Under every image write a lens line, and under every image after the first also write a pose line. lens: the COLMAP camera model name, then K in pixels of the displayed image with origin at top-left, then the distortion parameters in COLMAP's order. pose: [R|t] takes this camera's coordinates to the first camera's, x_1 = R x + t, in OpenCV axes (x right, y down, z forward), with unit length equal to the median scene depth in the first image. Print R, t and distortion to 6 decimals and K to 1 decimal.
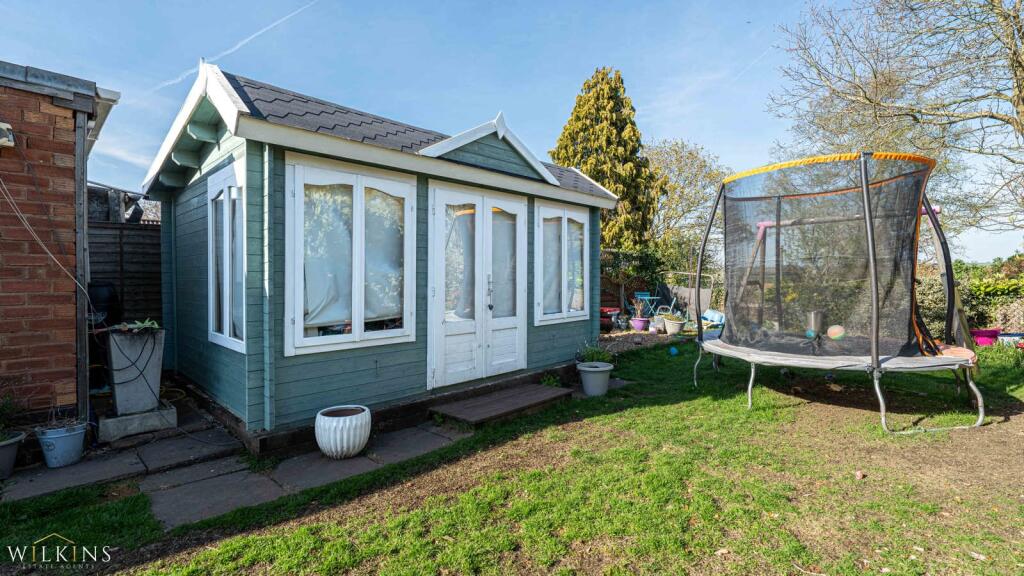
lens RADIAL K [[463.2, 0, 512.0], [0, 463.2, 288.0], [0, 0, 1]] dist [0.001001, 0.000010]
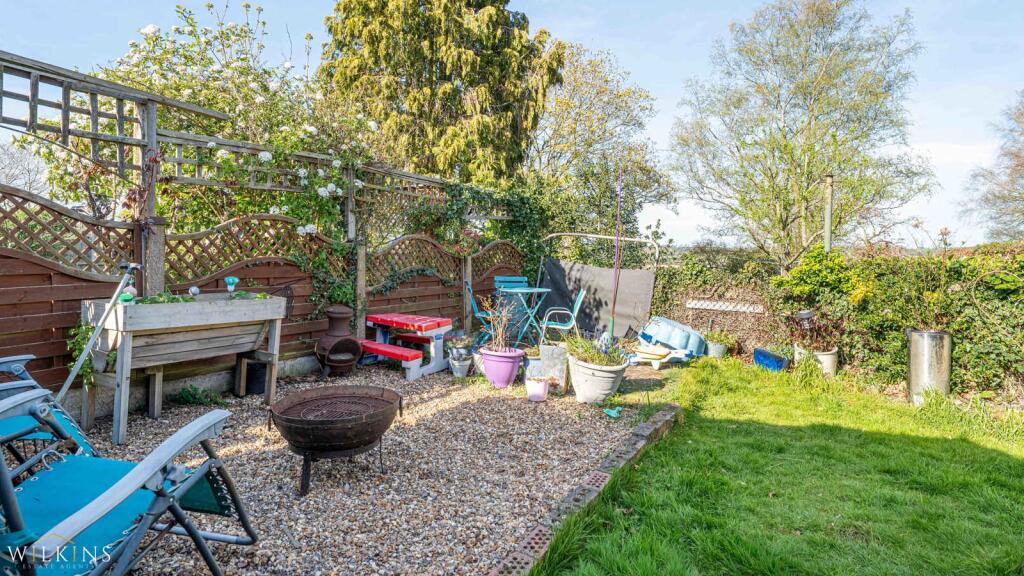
lens RADIAL K [[567.6, 0, 512.0], [0, 567.6, 288.0], [0, 0, 1]] dist [-0.000338, -0.000047]
pose [[0.964155, 0.001182, 0.265337, 0.123522], [-0.010941, 0.999317, 0.035306, 0.000640], [-0.265114, -0.036943, 0.963509, 0.425626]]
